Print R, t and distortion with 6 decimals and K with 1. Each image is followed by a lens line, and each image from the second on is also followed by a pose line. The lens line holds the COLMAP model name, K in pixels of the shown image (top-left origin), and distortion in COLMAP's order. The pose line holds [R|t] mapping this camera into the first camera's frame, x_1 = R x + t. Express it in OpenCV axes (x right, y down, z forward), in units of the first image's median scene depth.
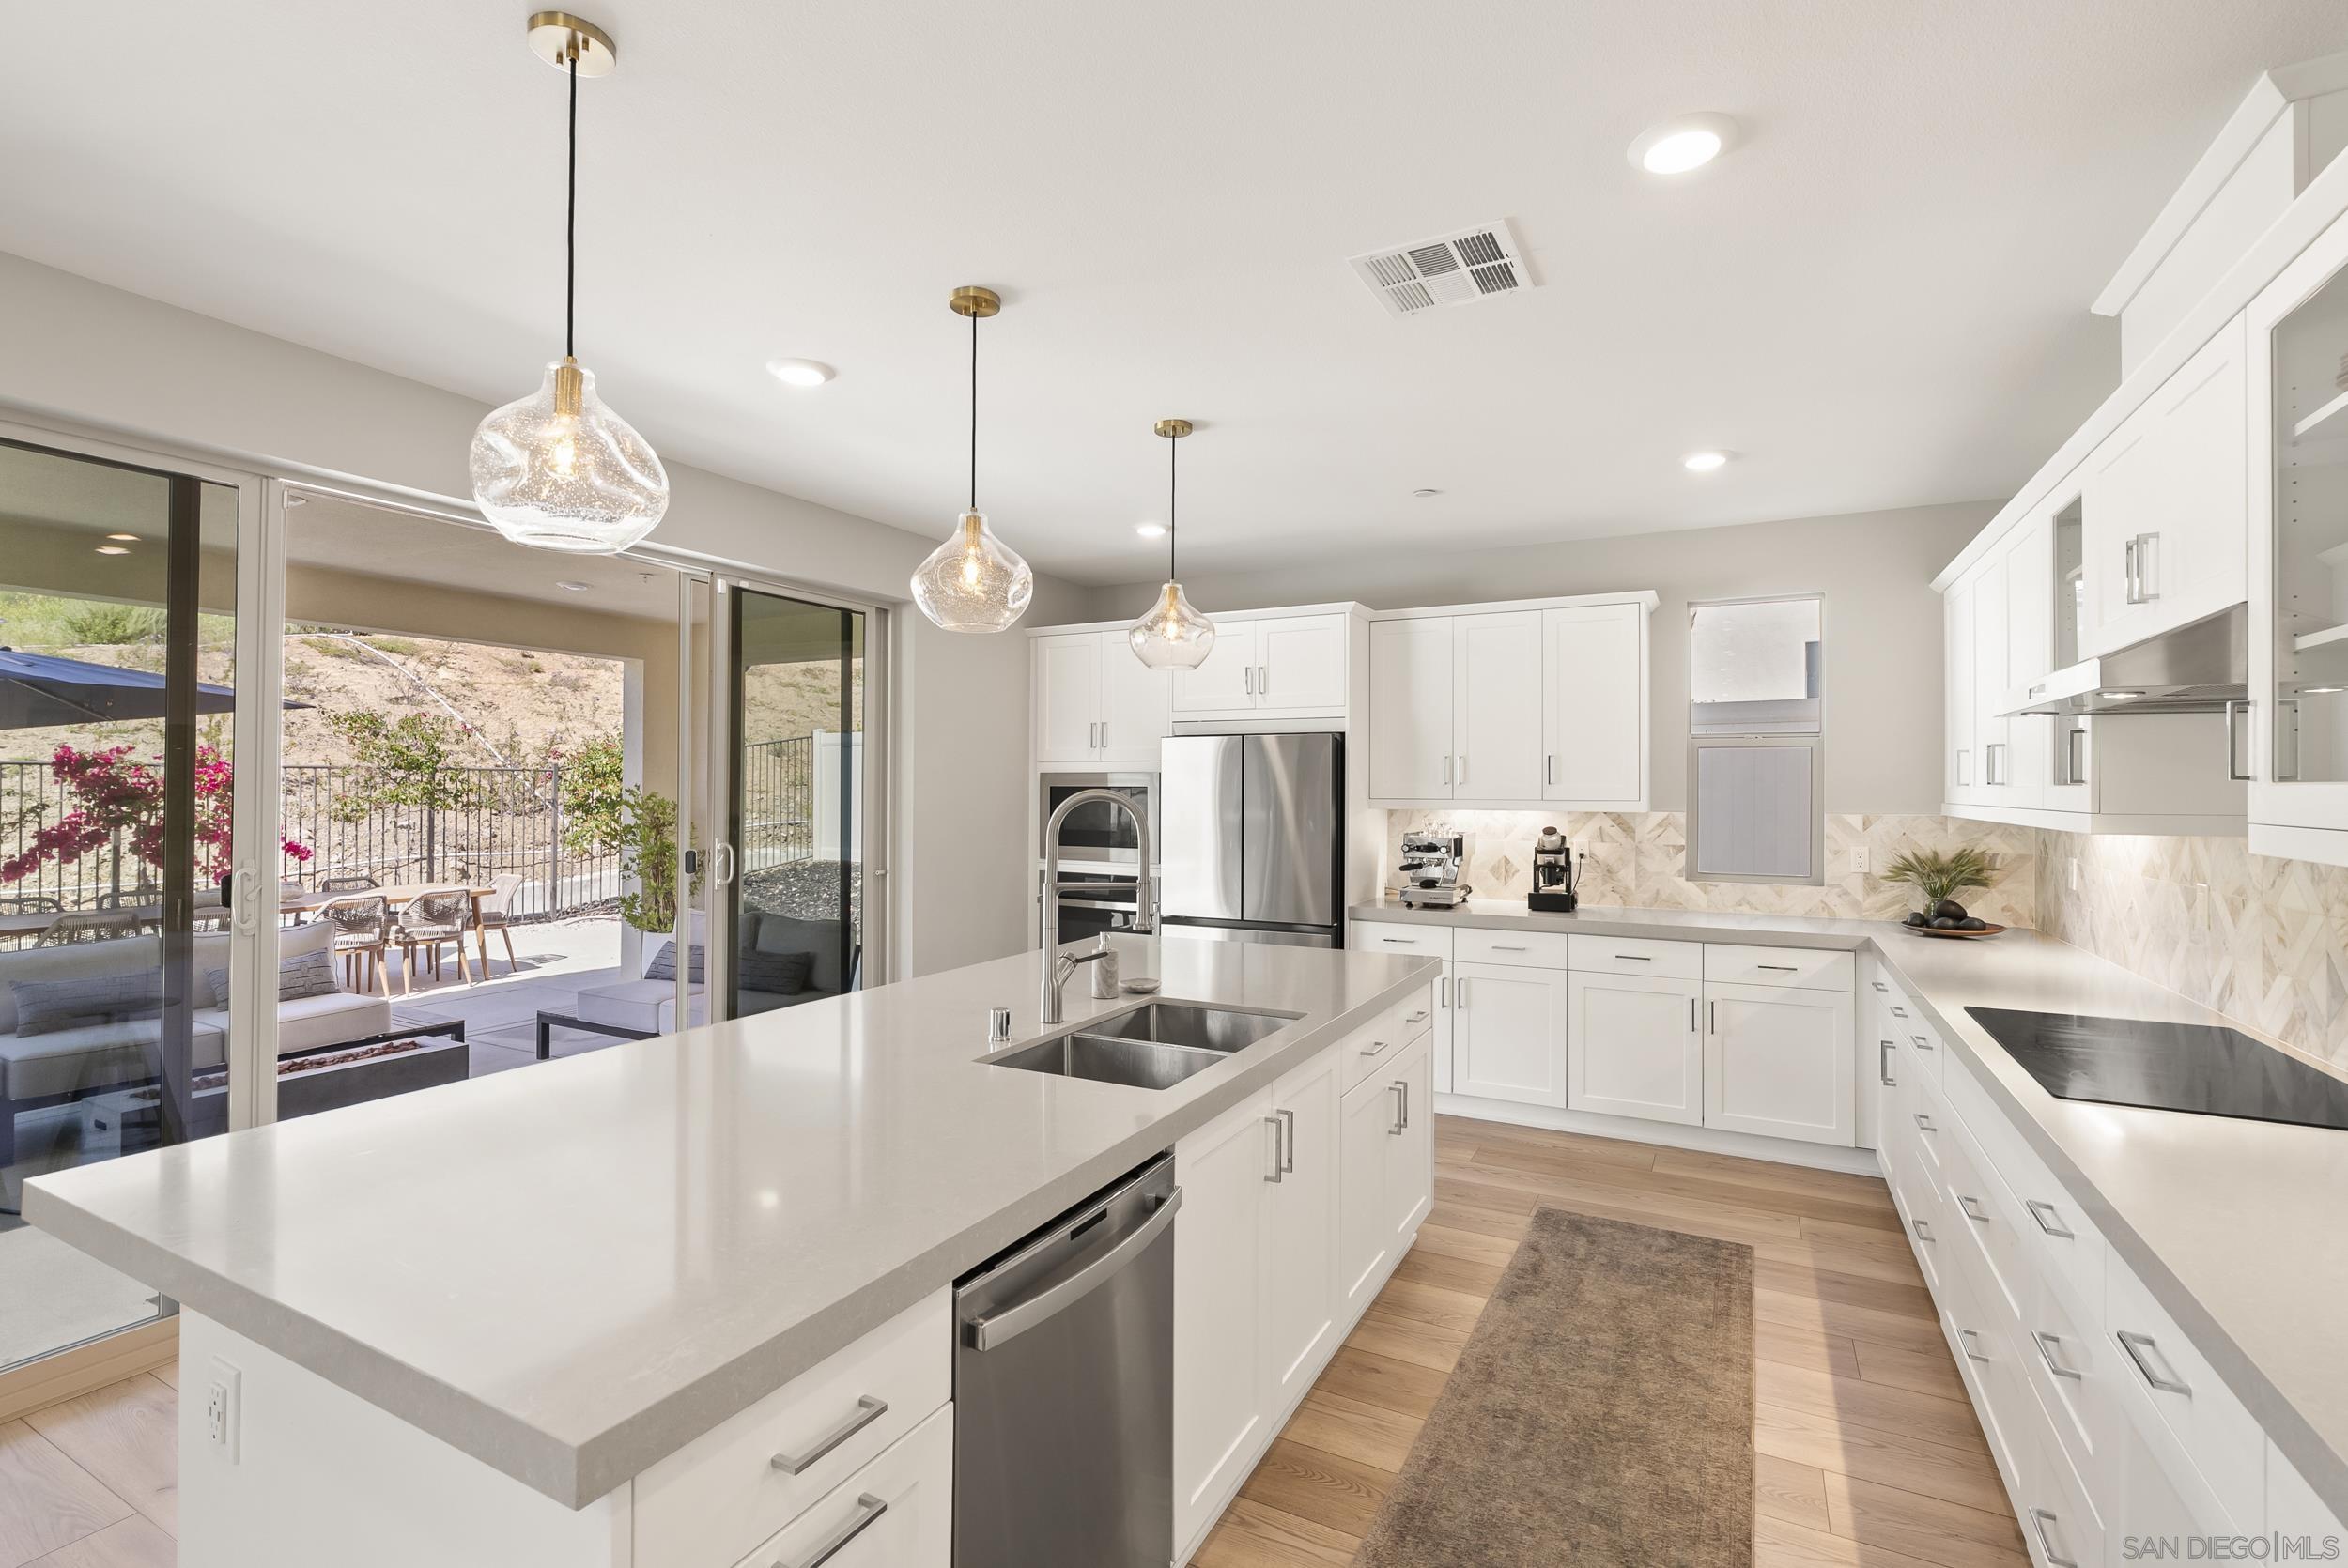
lens RADIAL K [[1060.0, 0, 1183.2], [0, 1060.0, 774.5], [0, 0, 1]] dist [-0.004580, 0.000013]
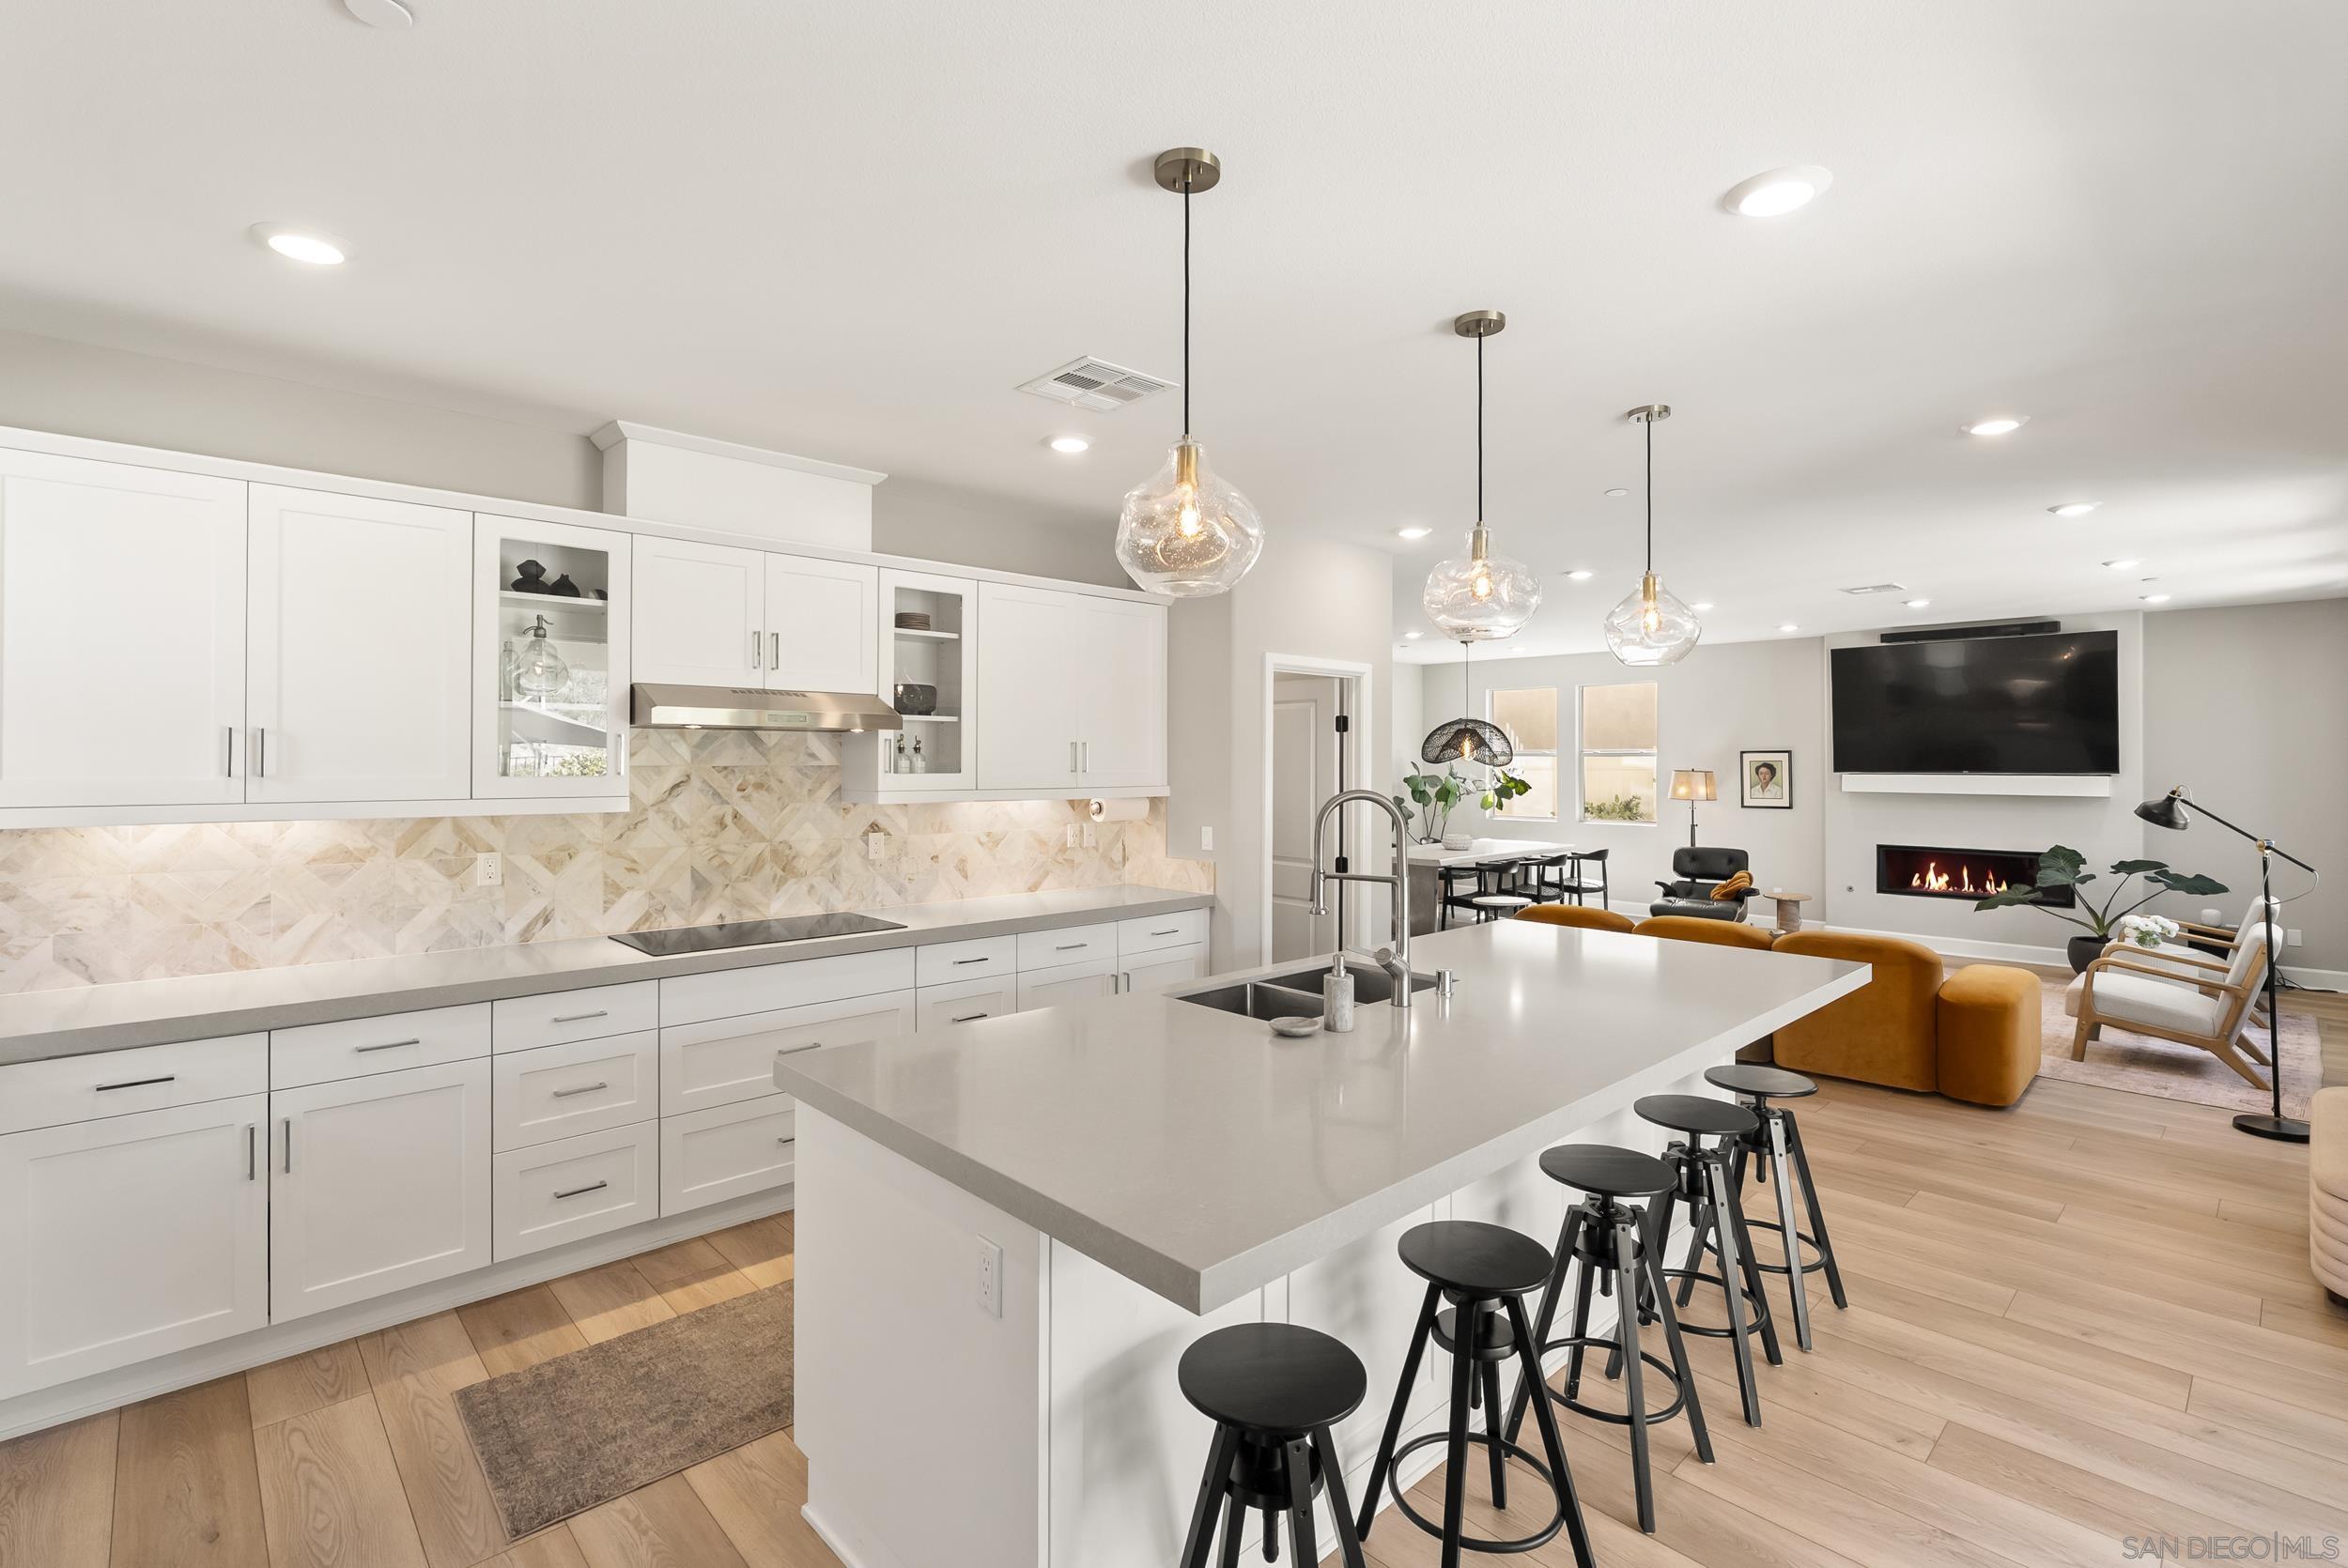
lens RADIAL K [[1076.3, 0, 1174.3], [0, 1076.3, 749.0], [0, 0, 1]] dist [-0.003956, 0.000976]
pose [[-0.944225, -0.002408, 0.329293, -0.161332], [-0.009853, 0.999732, -0.020944, -0.001244], [-0.329154, -0.023021, -0.943996, 1.280672]]
